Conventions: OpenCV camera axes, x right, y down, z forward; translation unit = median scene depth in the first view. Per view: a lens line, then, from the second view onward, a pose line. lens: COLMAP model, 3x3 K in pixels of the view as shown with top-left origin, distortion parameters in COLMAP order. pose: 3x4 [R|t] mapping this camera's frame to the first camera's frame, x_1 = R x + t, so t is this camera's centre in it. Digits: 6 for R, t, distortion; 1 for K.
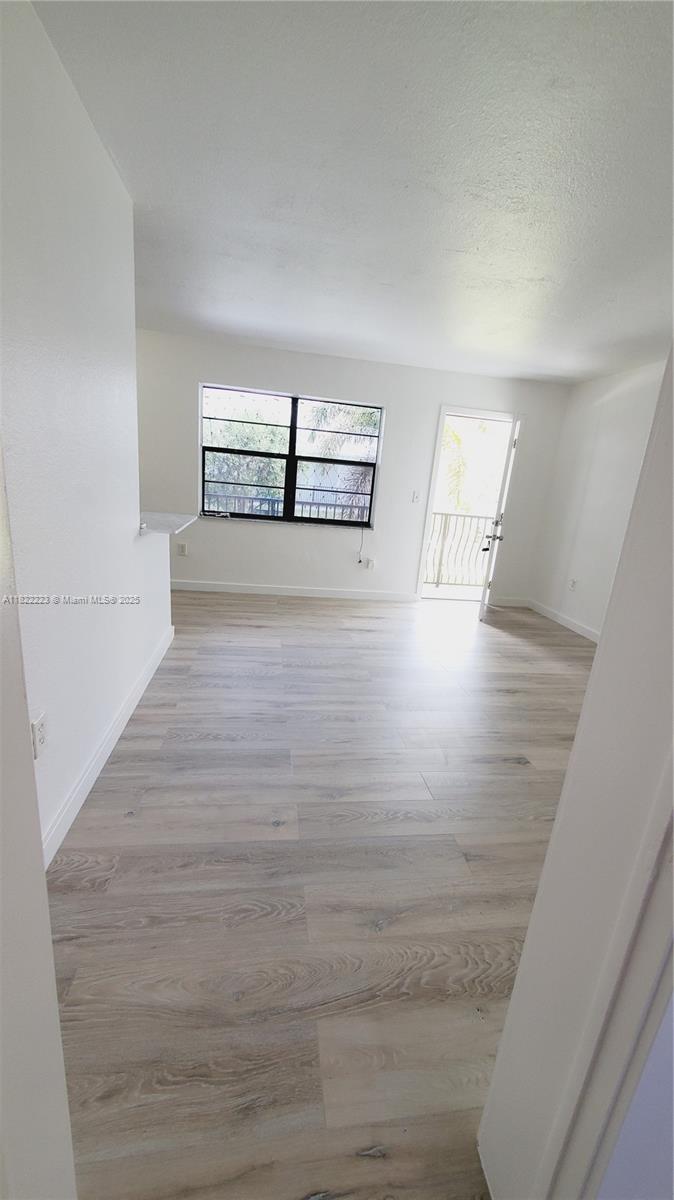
lens RADIAL K [[477.2, 0, 340.7], [0, 477.2, 609.9], [0, 0, 1]] dist [0.003569, -0.000380]
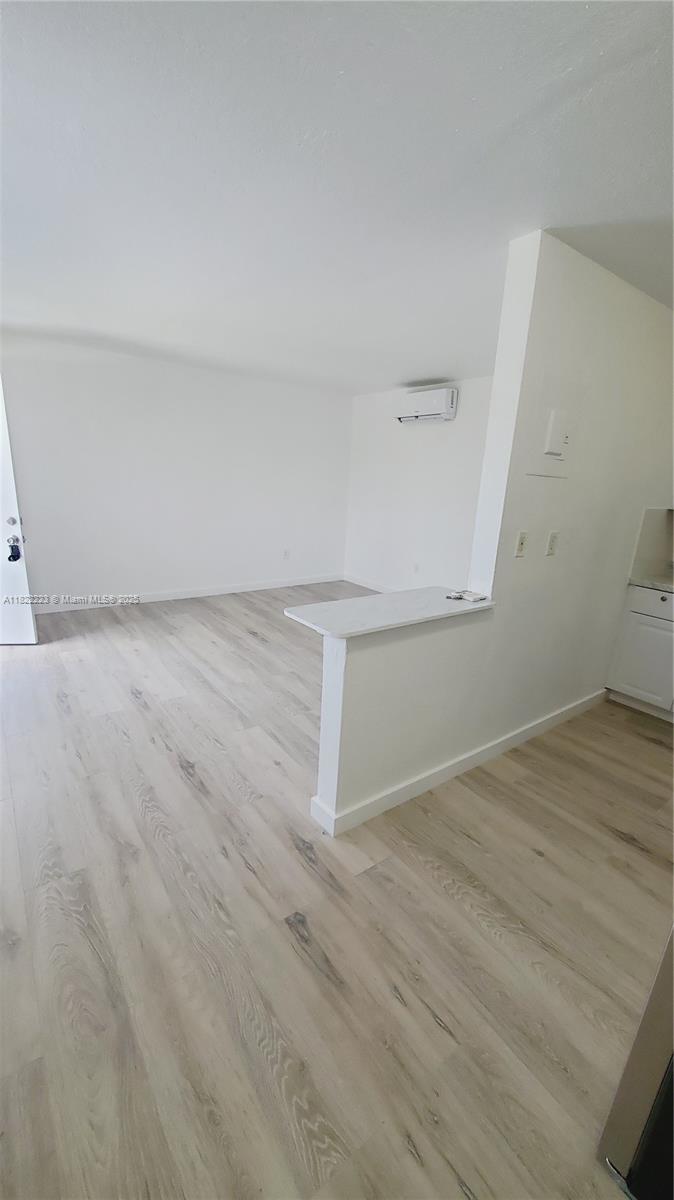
lens RADIAL K [[466.1, 0, 344.6], [0, 466.1, 632.5], [0, 0, 1]] dist [0.001224, 0.000137]
pose [[-0.465506, -0.395754, 0.791633, -0.863409], [0.142480, 0.849279, 0.508355, -0.492401], [-0.873501, 0.349434, -0.338957, 1.275425]]
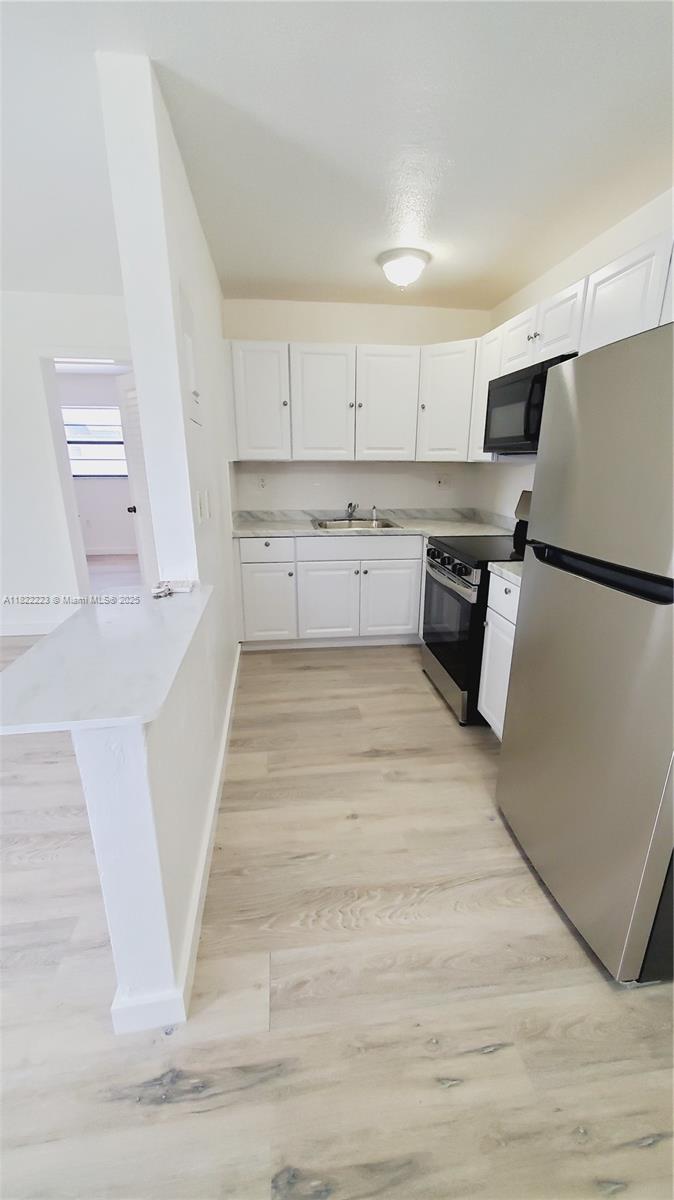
lens RADIAL K [[477.2, 0, 340.7], [0, 477.2, 609.9], [0, 0, 1]] dist [0.003569, -0.000380]
pose [[-0.995139, -0.097414, -0.014479, -0.553944], [-0.089377, 0.831559, 0.548199, -0.445953], [-0.041362, 0.546828, -0.836223, 1.309907]]
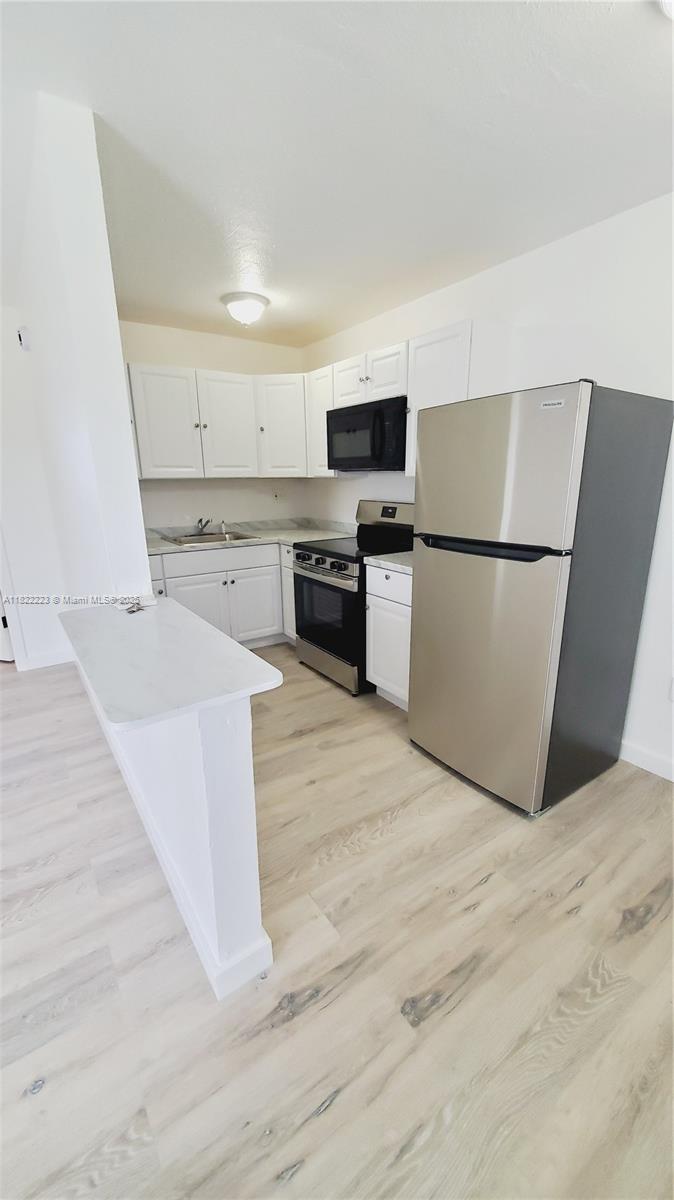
lens RADIAL K [[477.2, 0, 340.7], [0, 477.2, 609.9], [0, 0, 1]] dist [0.003569, -0.000380]
pose [[-0.895070, 0.038076, -0.444297, -0.335794], [-0.190230, 0.868536, 0.457666, -0.445376], [0.403314, 0.494161, -0.770157, 1.378964]]
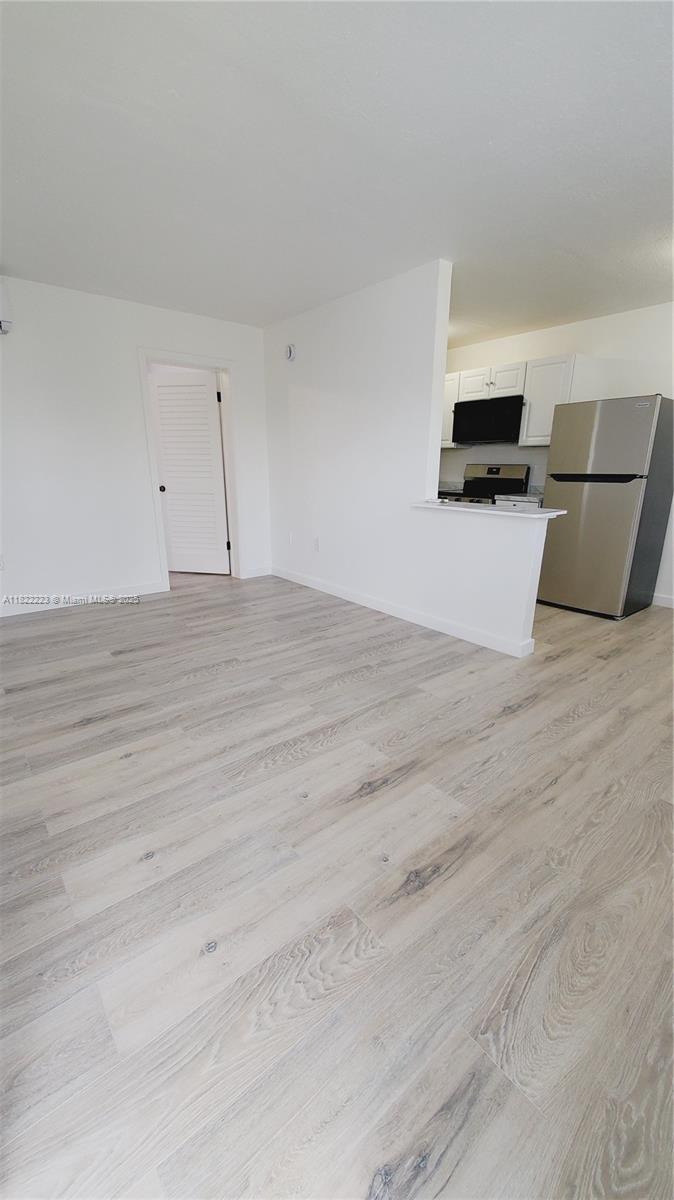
lens RADIAL K [[477.2, 0, 340.7], [0, 477.2, 609.9], [0, 0, 1]] dist [0.003569, -0.000380]
pose [[-0.855481, 0.055830, -0.514816, 0.404022], [-0.219877, 0.860936, 0.458740, -0.391152], [0.468835, 0.505640, -0.724239, 1.670493]]
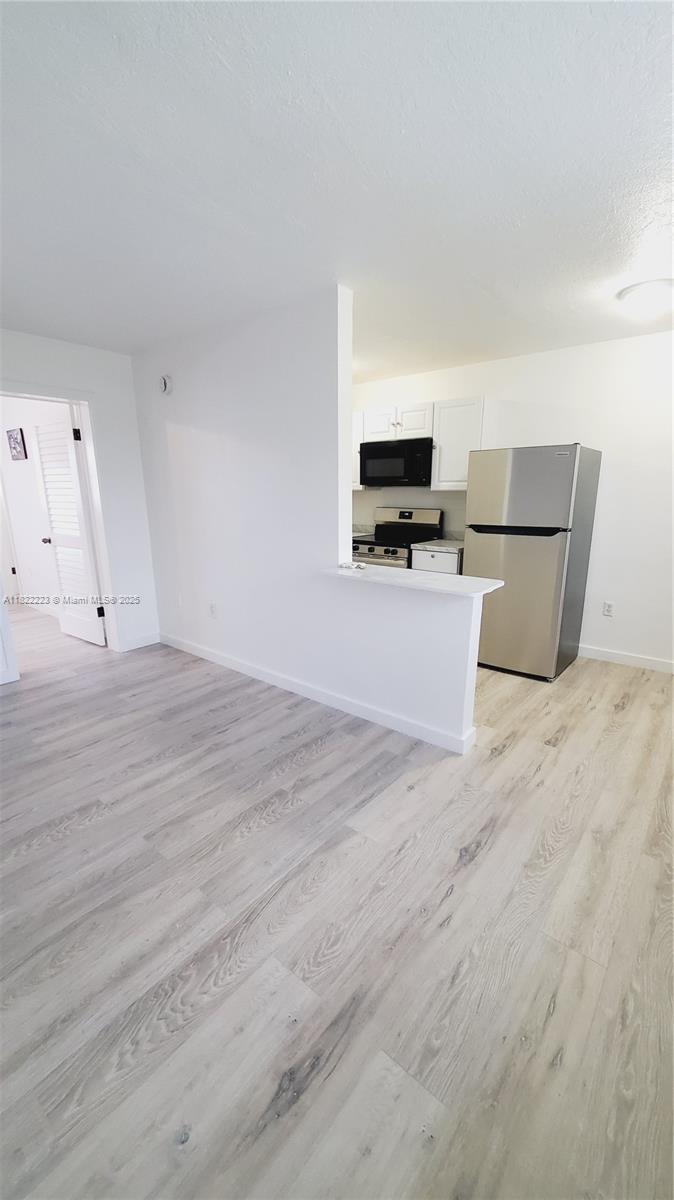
lens RADIAL K [[477.2, 0, 340.7], [0, 477.2, 609.9], [0, 0, 1]] dist [0.003569, -0.000380]
pose [[-0.742399, 0.078255, -0.665372, 0.271622], [-0.243273, 0.893878, 0.376565, -0.417966], [0.624230, 0.441428, -0.644576, 1.470609]]
